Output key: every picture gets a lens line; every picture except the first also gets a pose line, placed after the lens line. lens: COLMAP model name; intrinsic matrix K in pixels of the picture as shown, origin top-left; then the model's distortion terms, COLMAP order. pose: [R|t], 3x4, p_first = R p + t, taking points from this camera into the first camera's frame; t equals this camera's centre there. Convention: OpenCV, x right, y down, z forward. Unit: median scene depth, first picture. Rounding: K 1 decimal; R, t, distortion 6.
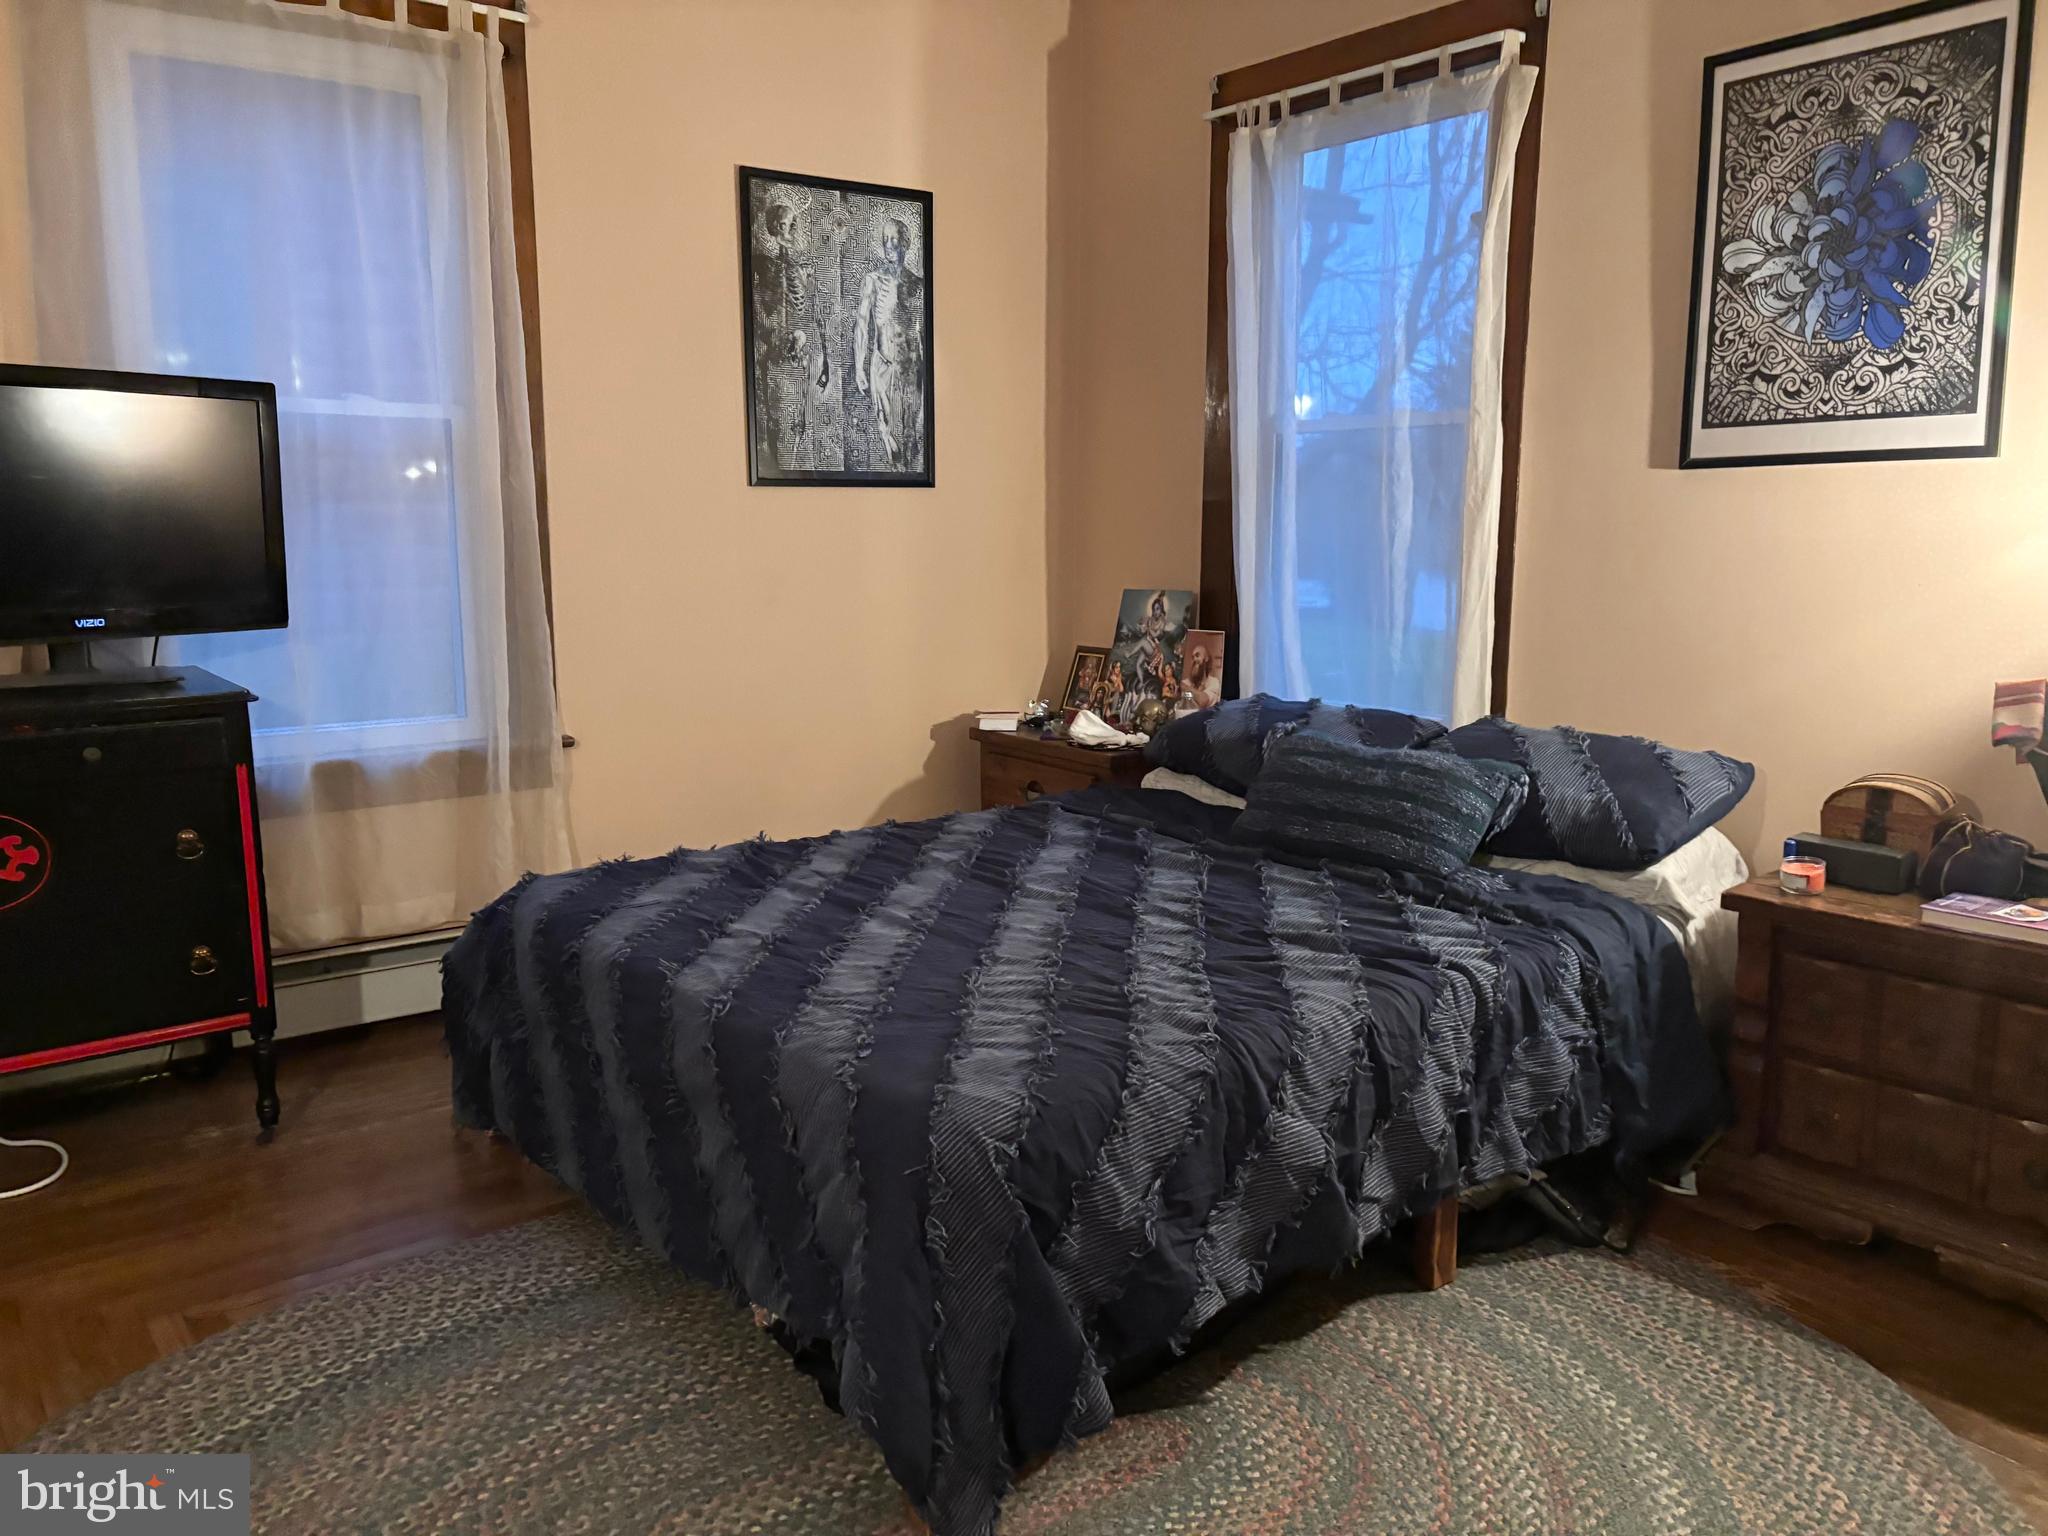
lens RADIAL K [[1556.5, 0, 1034.2], [0, 1556.5, 789.1], [0, 0, 1]] dist [0.075337, -0.089893]
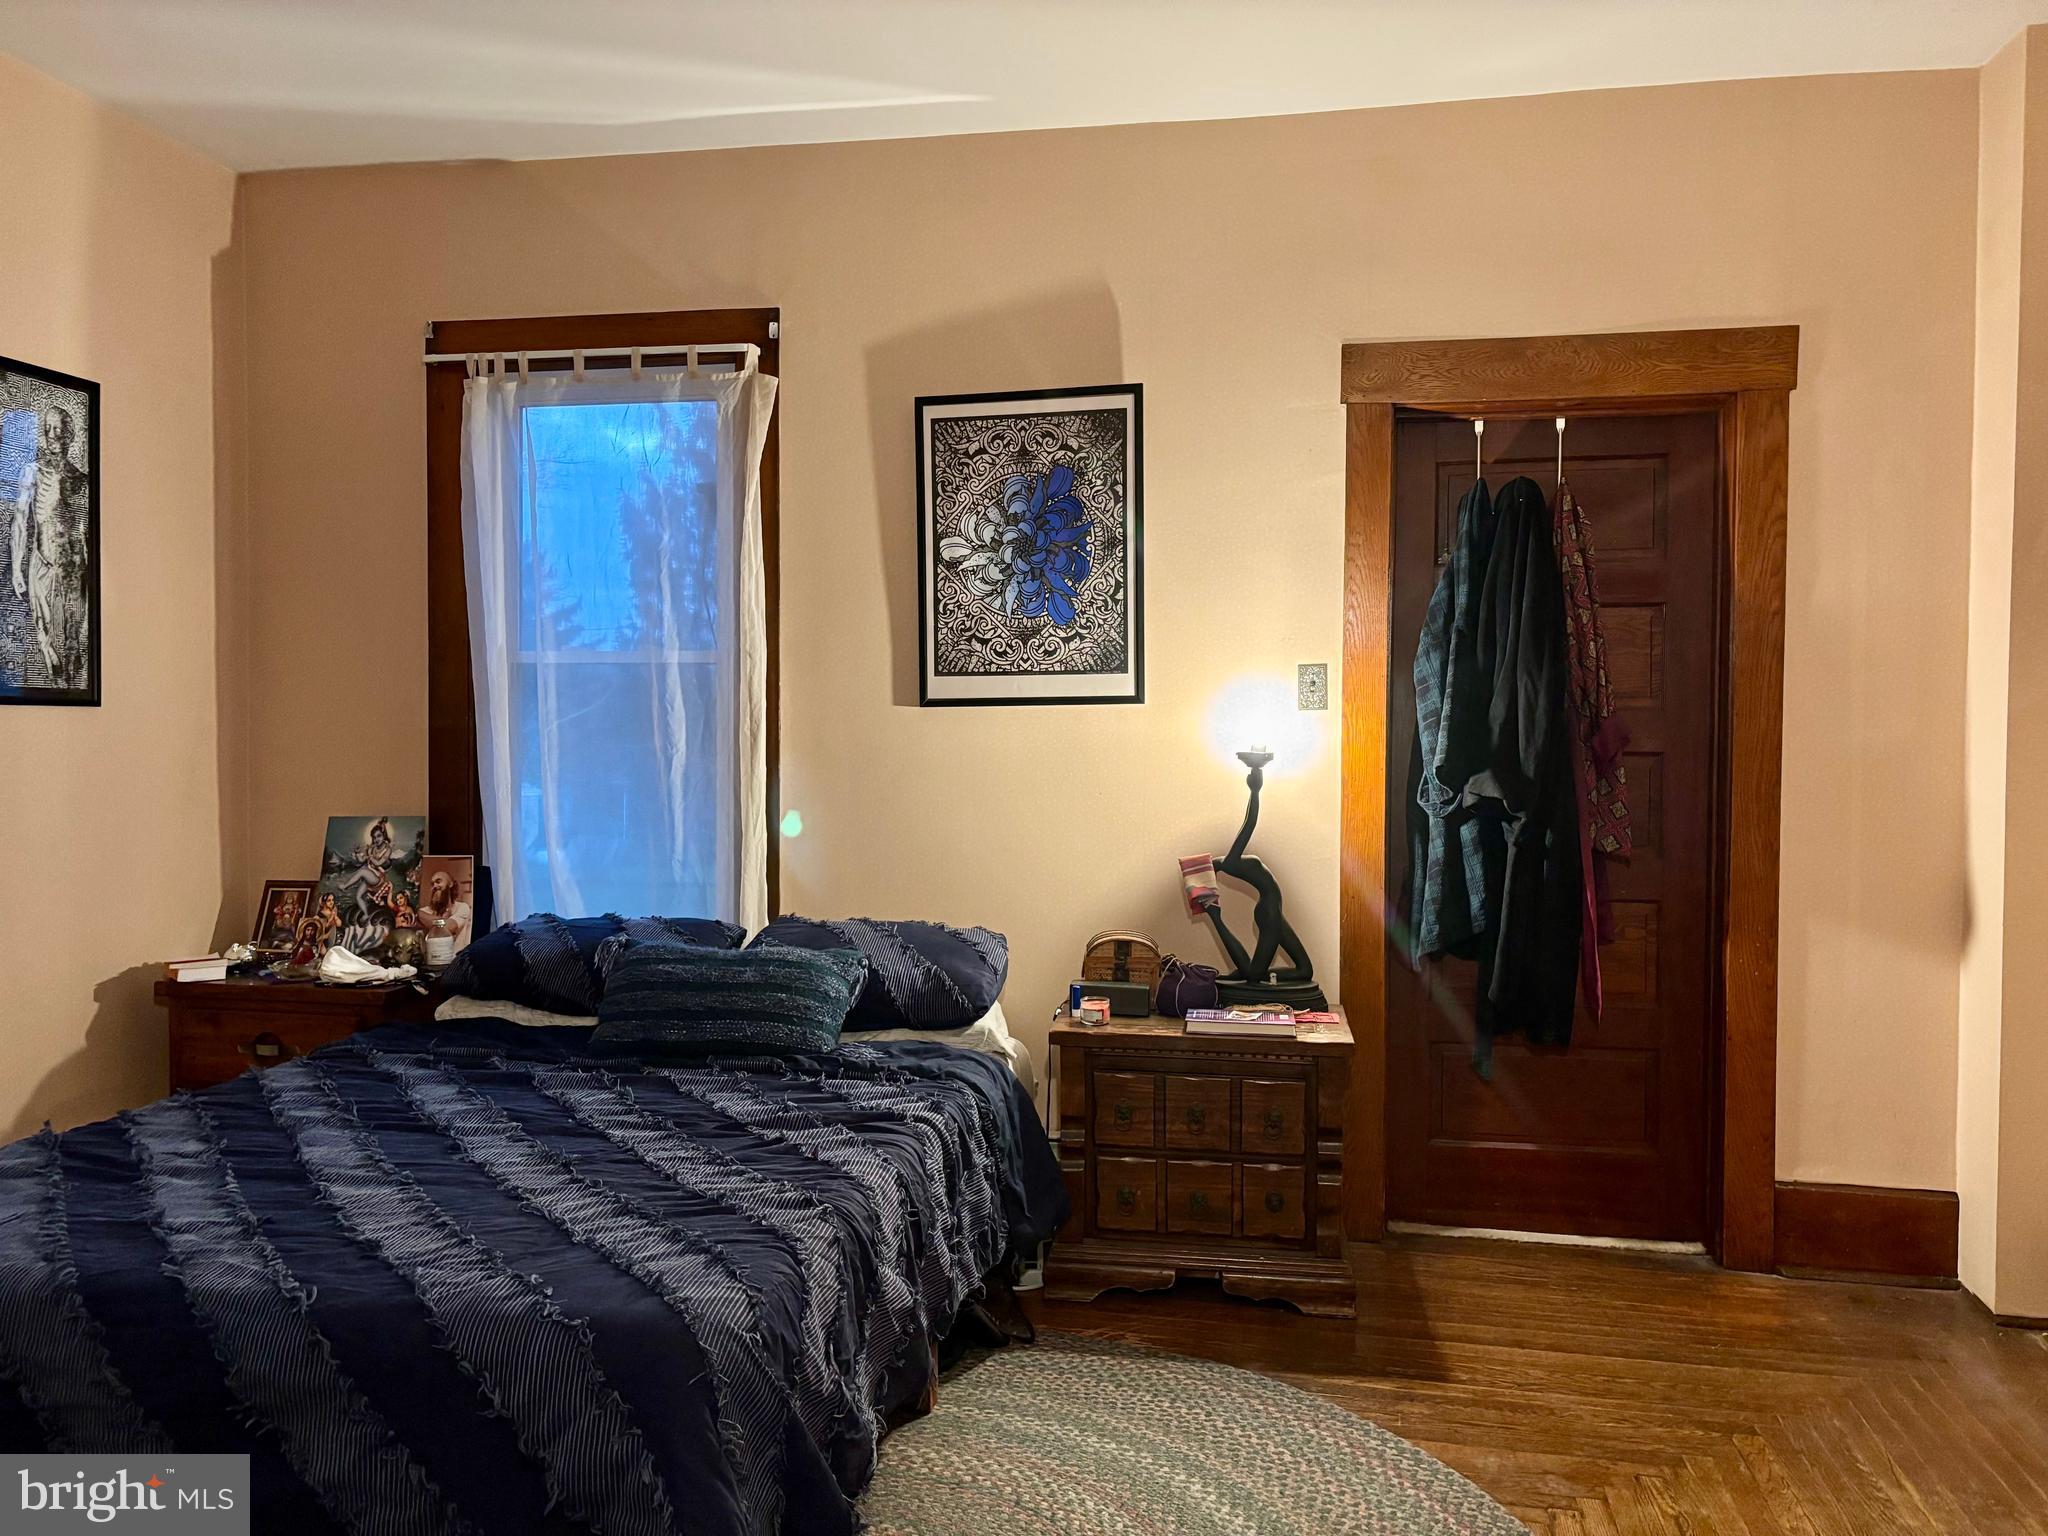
lens RADIAL K [[1556.5, 0, 1042.7], [0, 1556.5, 776.9], [0, 0, 1]] dist [0.075337, -0.089893]
pose [[0.747672, -0.012726, 0.663946, -0.380420], [0.112633, 0.987760, -0.107903, -0.003181], [-0.654447, 0.155459, 0.739954, 0.028460]]
